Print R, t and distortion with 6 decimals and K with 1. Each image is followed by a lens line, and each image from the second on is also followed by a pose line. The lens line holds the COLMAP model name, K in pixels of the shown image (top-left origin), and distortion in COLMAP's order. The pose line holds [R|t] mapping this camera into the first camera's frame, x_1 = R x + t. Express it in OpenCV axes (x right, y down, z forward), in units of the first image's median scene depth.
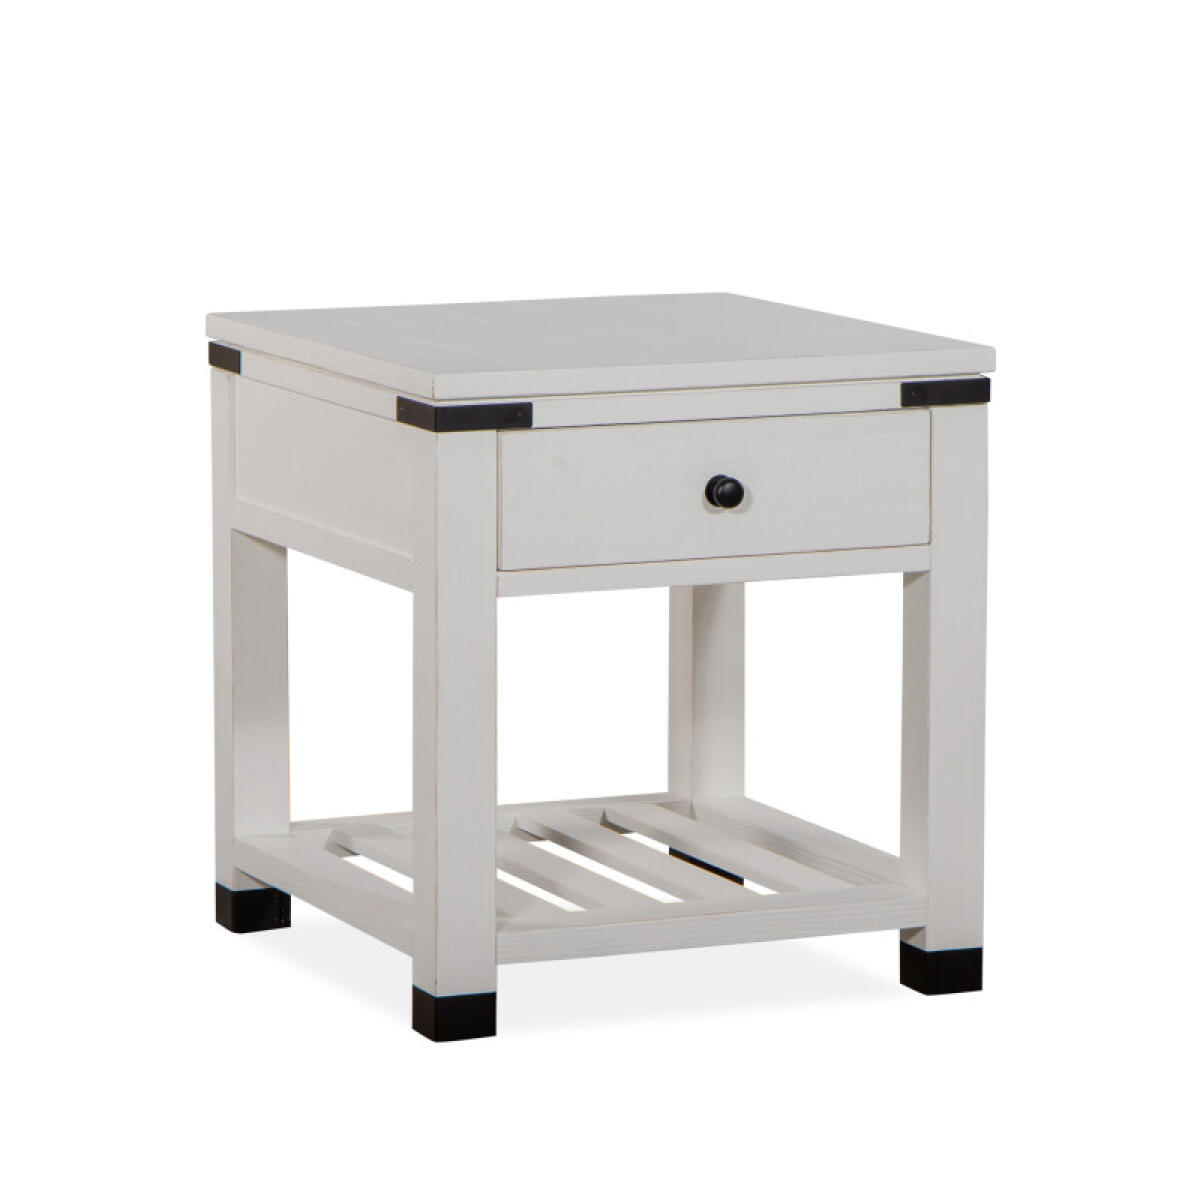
lens RADIAL K [[4392.1, 0, 597.5], [0, 4392.1, 596.6], [0, 0, 1]] dist [-0.911944, 0.000000]
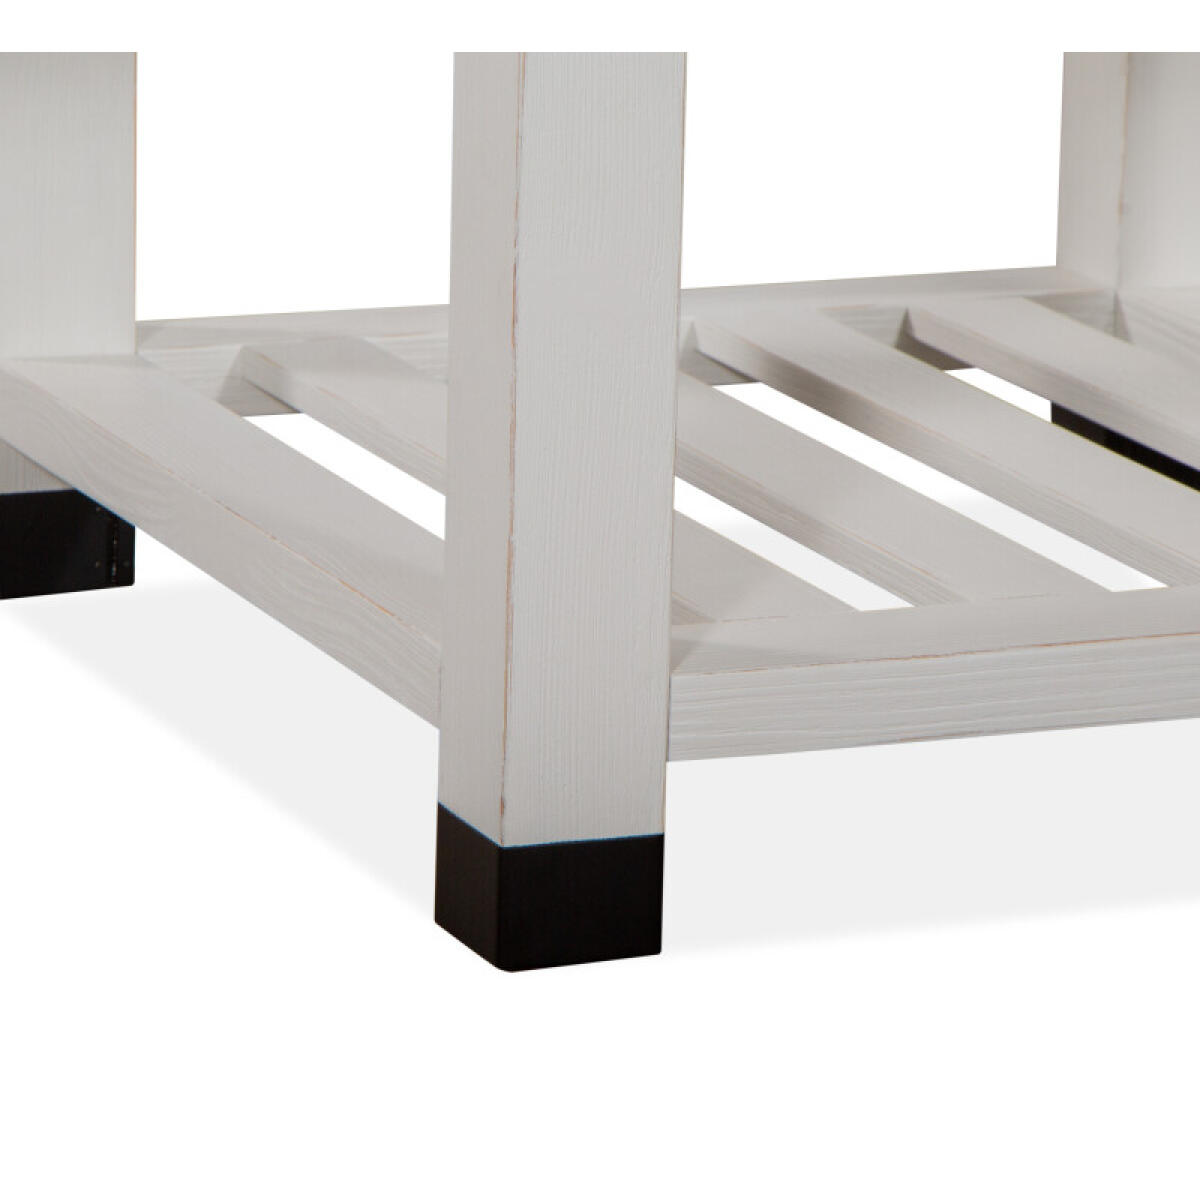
lens RADIAL K [[7056.0, 0, 593.9], [0, 7056.0, 605.1], [0, 0, 1]] dist [1.583504, 0.000000]
pose [[0.999453, 0.029758, -0.014412, -0.017986], [-0.028124, 0.994317, 0.102674, 0.008774], [0.017386, -0.102213, 0.994611, 0.345445]]
